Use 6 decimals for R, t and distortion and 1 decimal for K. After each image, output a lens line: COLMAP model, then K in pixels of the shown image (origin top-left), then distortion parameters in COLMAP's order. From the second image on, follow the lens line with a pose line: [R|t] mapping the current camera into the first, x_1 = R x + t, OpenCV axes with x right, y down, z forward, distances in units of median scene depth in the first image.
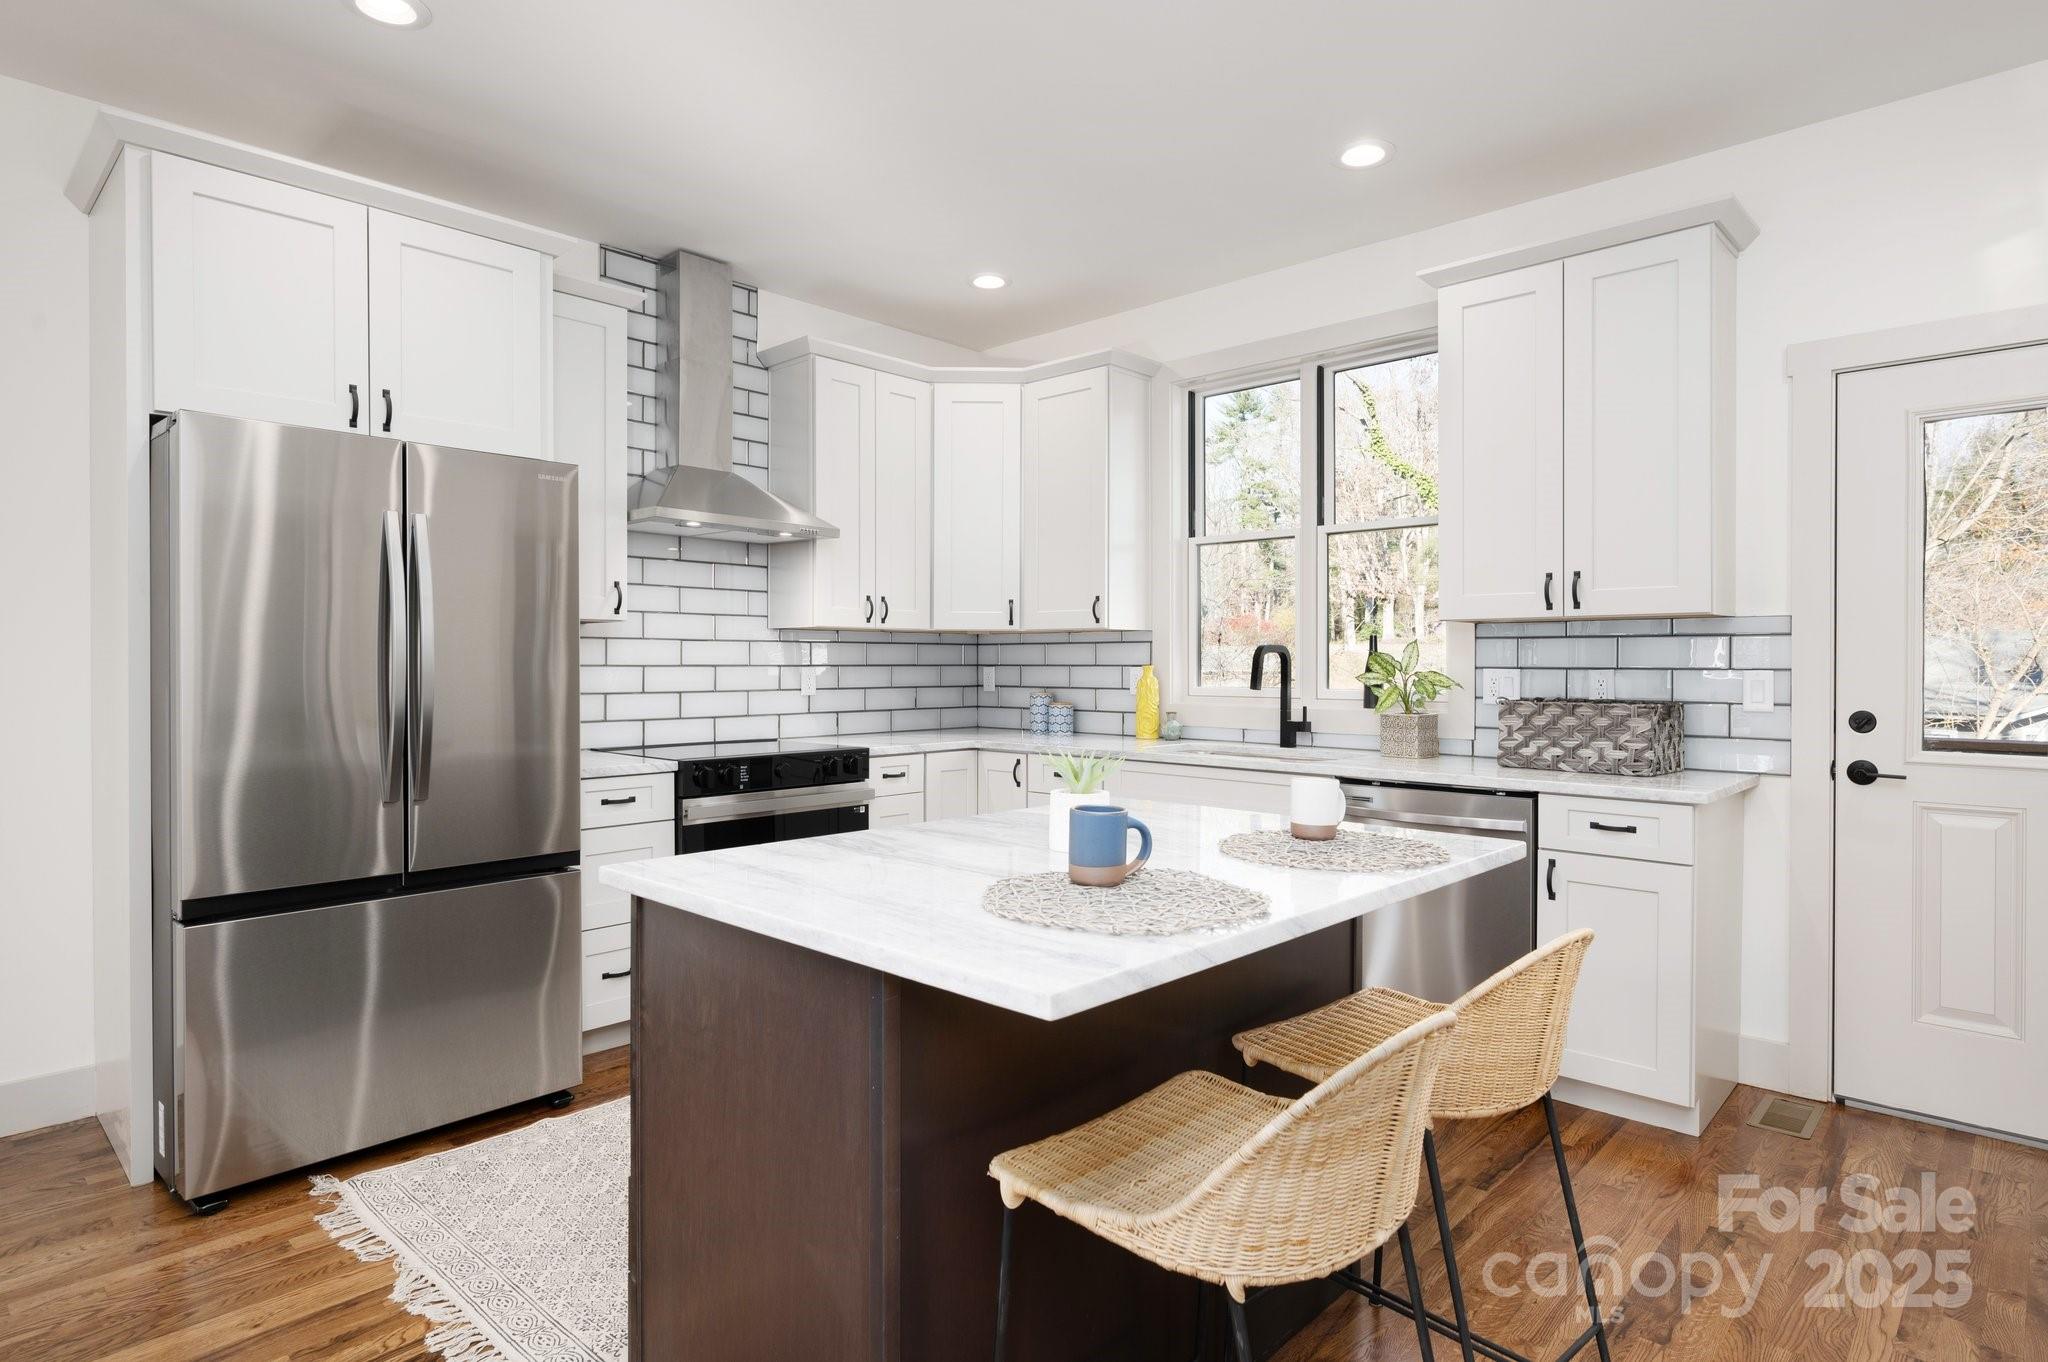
lens RADIAL K [[1104.2, 0, 1024.0], [0, 1104.2, 681.0], [0, 0, 1]] dist [-0.005165, -0.001305]
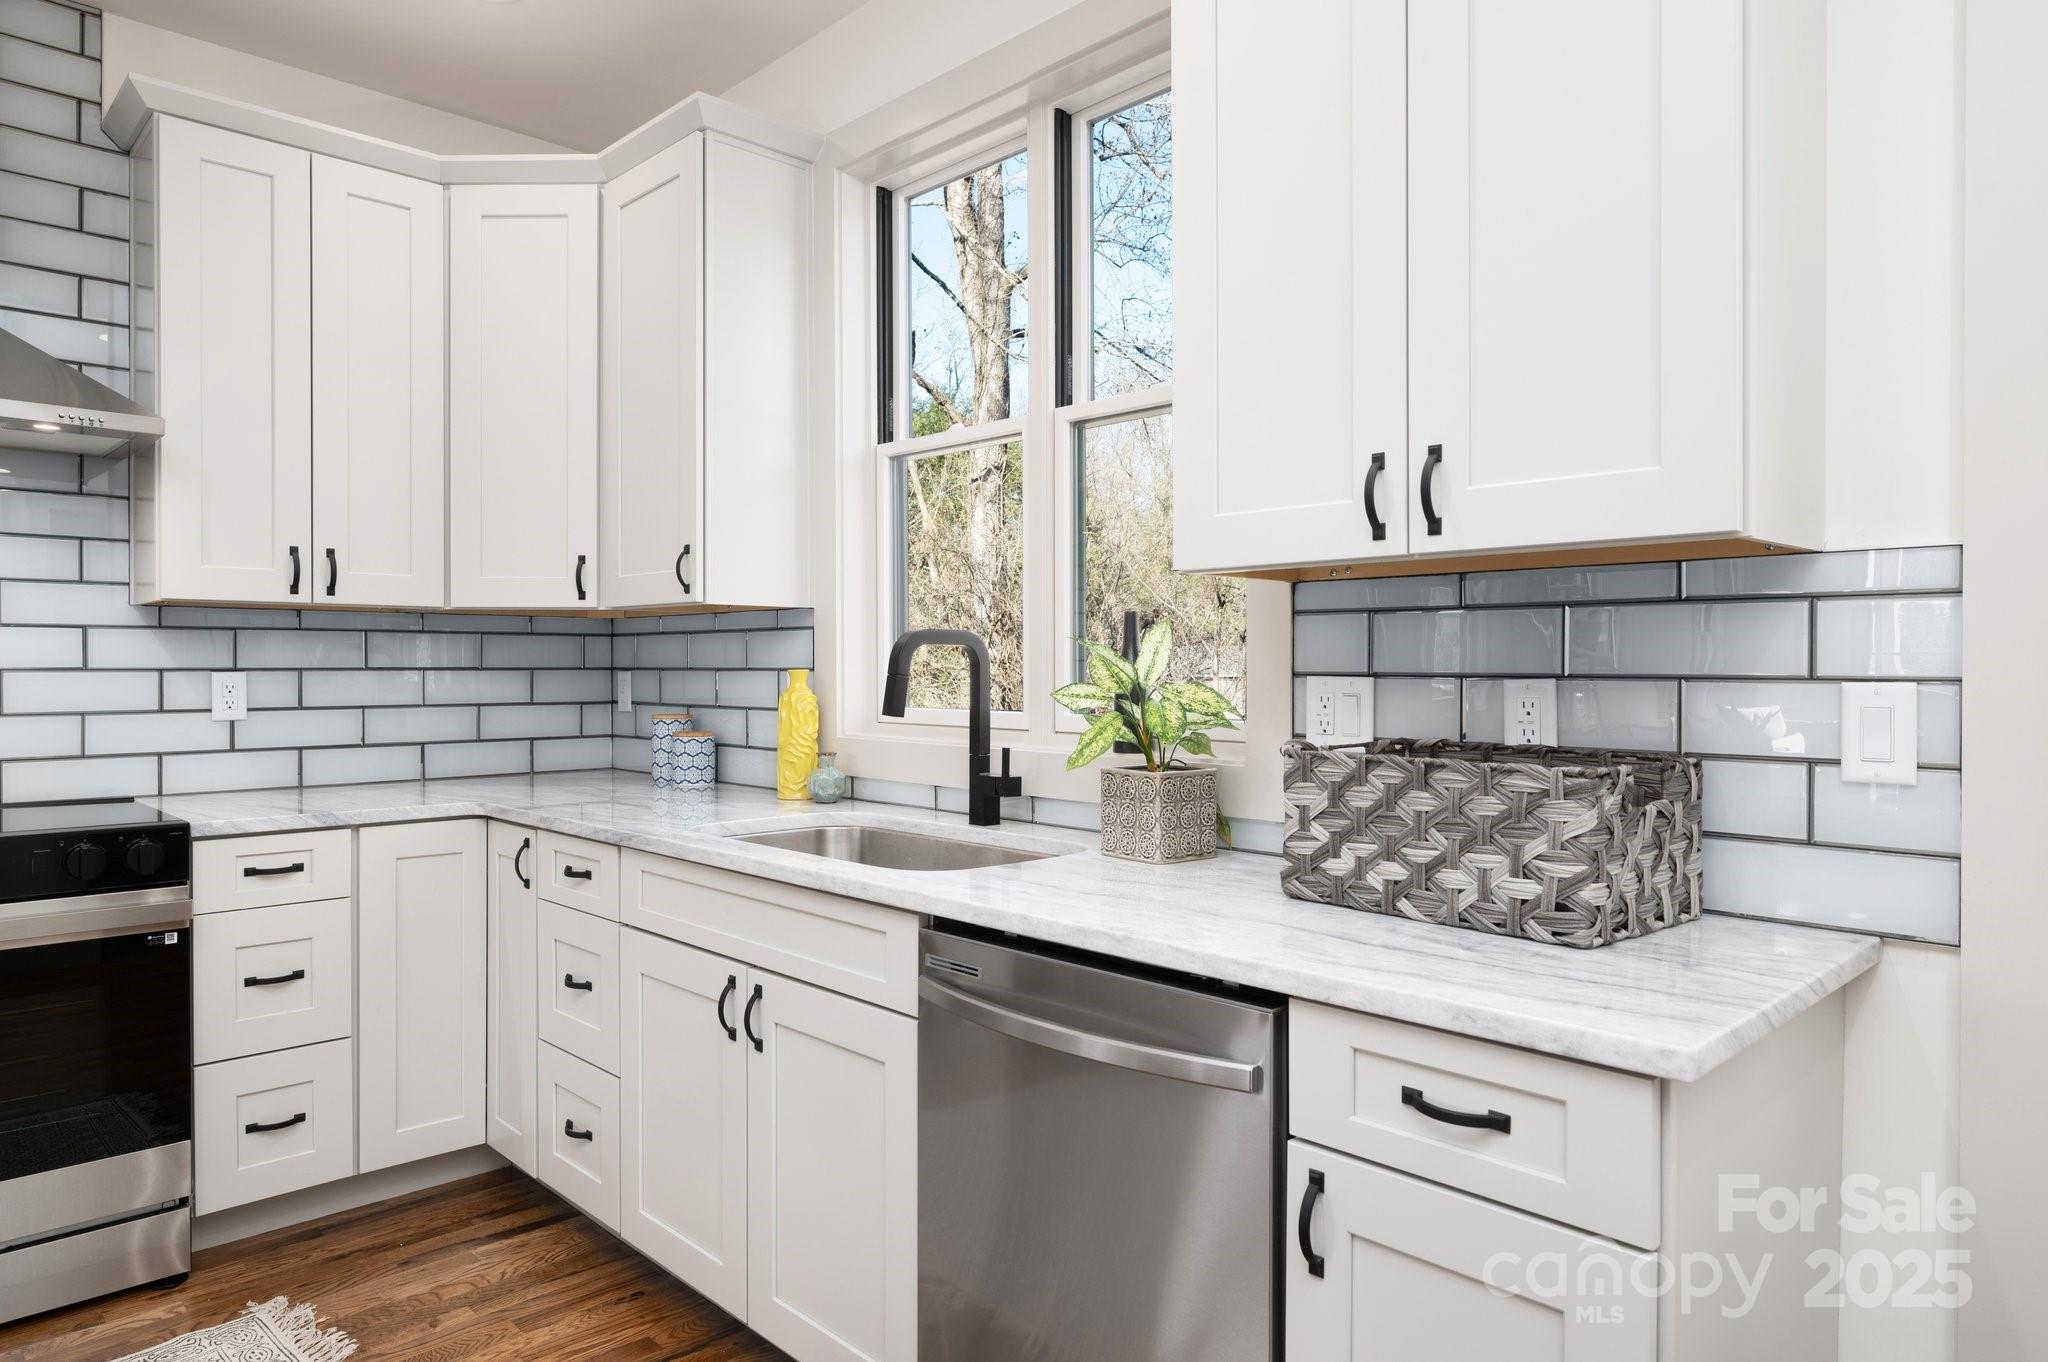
lens RADIAL K [[1262.2, 0, 1024.0], [0, 1262.2, 681.0], [0, 0, 1]] dist [-0.004327, -0.001103]
pose [[0.998872, 0.000754, -0.047468, 0.335551], [-0.000972, 0.999989, -0.004580, -0.006724], [0.047464, 0.004621, 0.998862, 0.467192]]
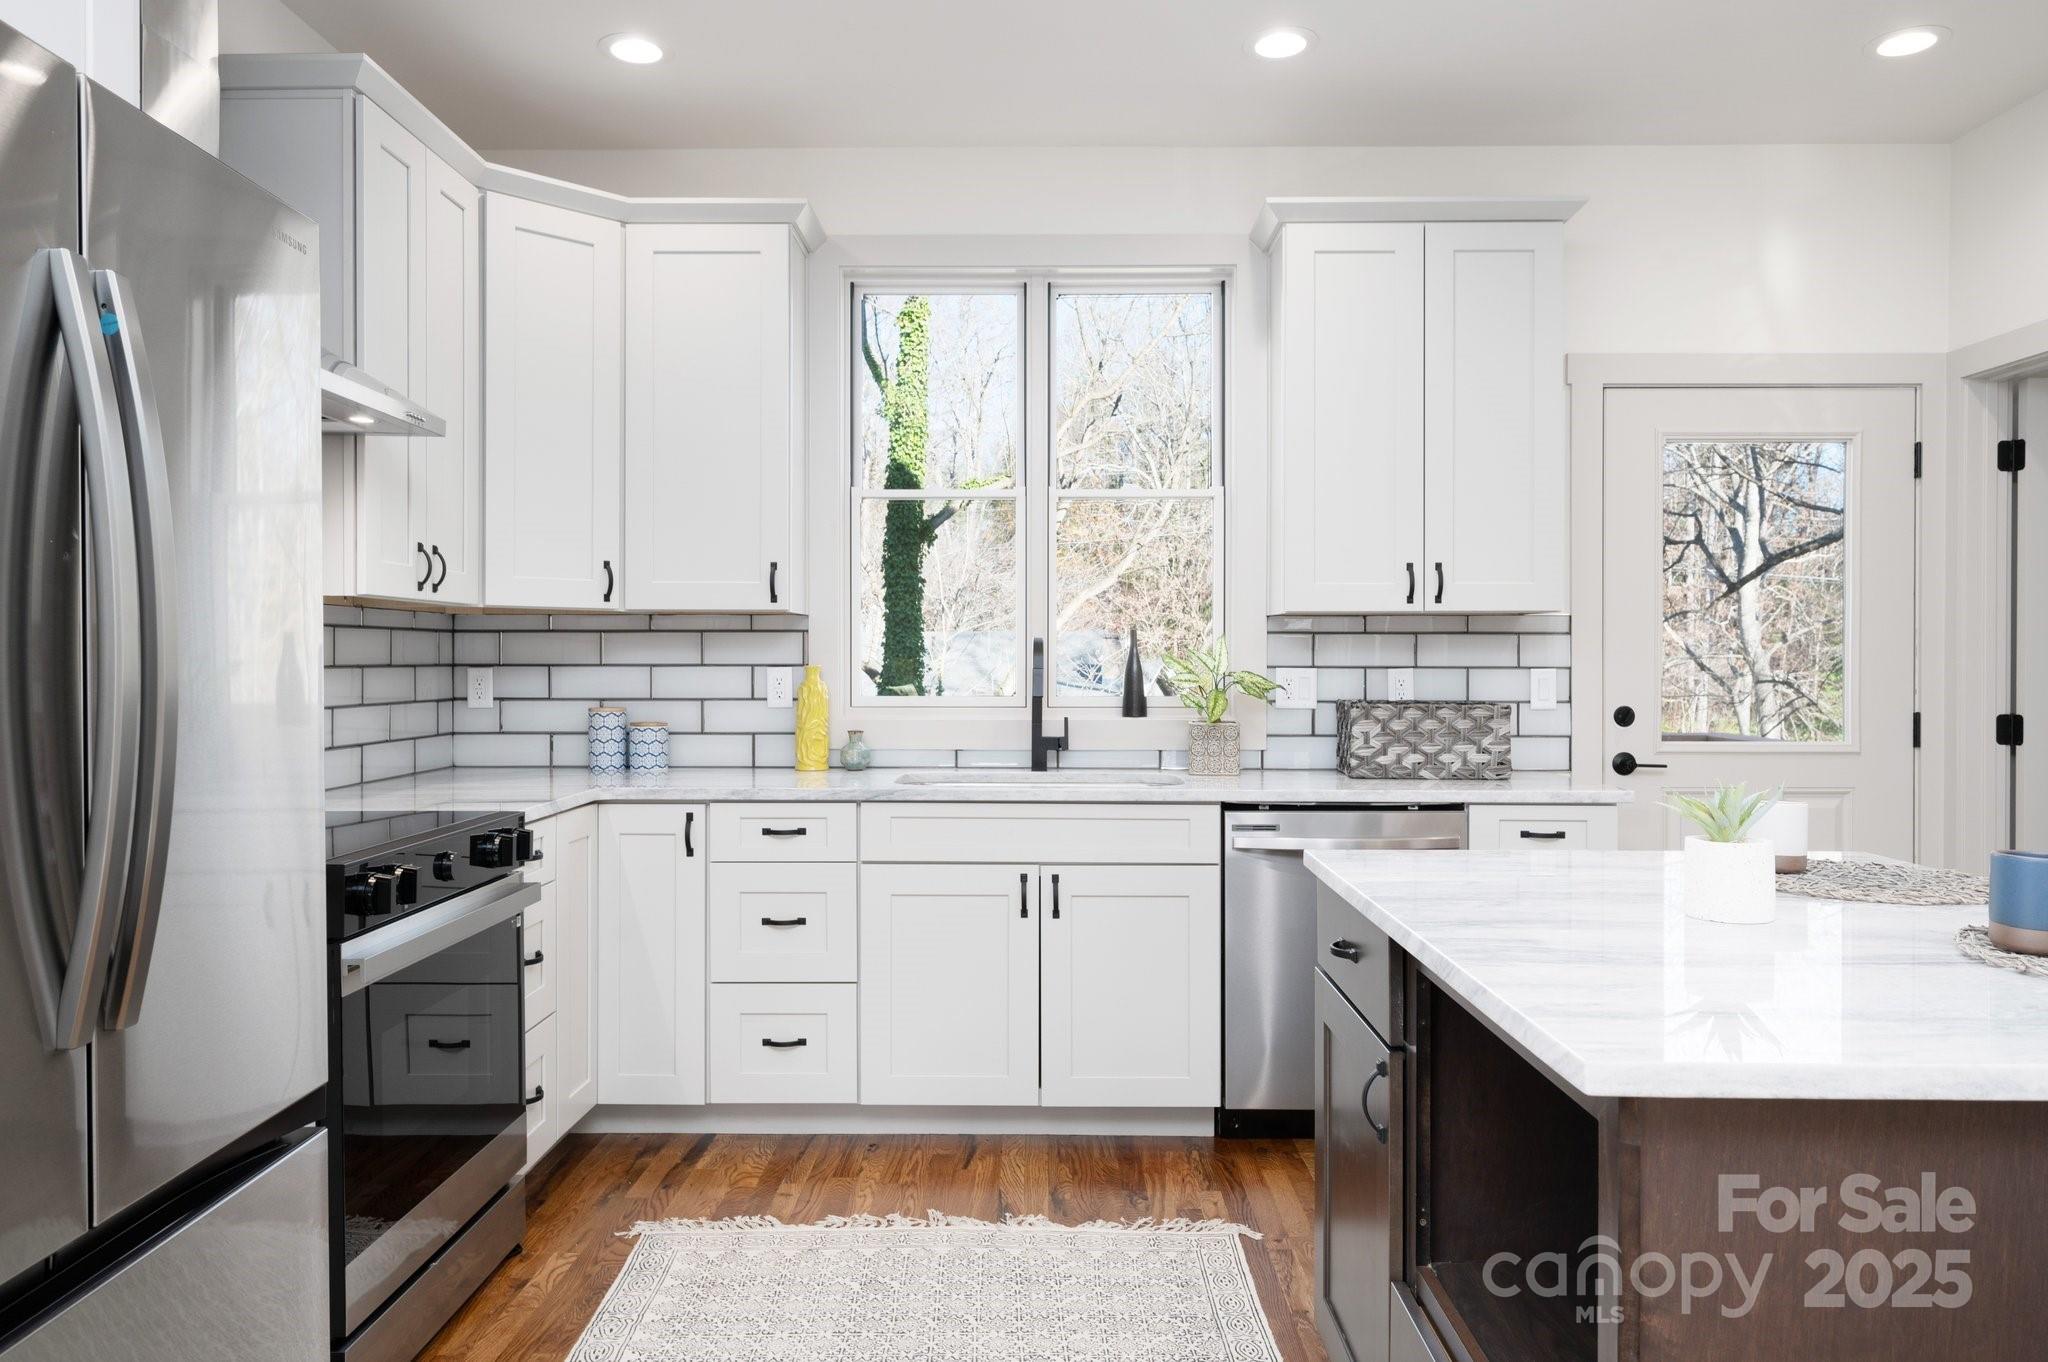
lens RADIAL K [[1381.4, 0, 1024.0], [0, 1381.4, 681.0], [0, 0, 1]] dist [0.002529, 0.001250]
pose [[0.737393, -0.010890, 0.675376, -0.491890], [0.011197, 0.999930, 0.003898, -0.007725], [-0.675371, 0.004688, 0.737463, 0.345165]]
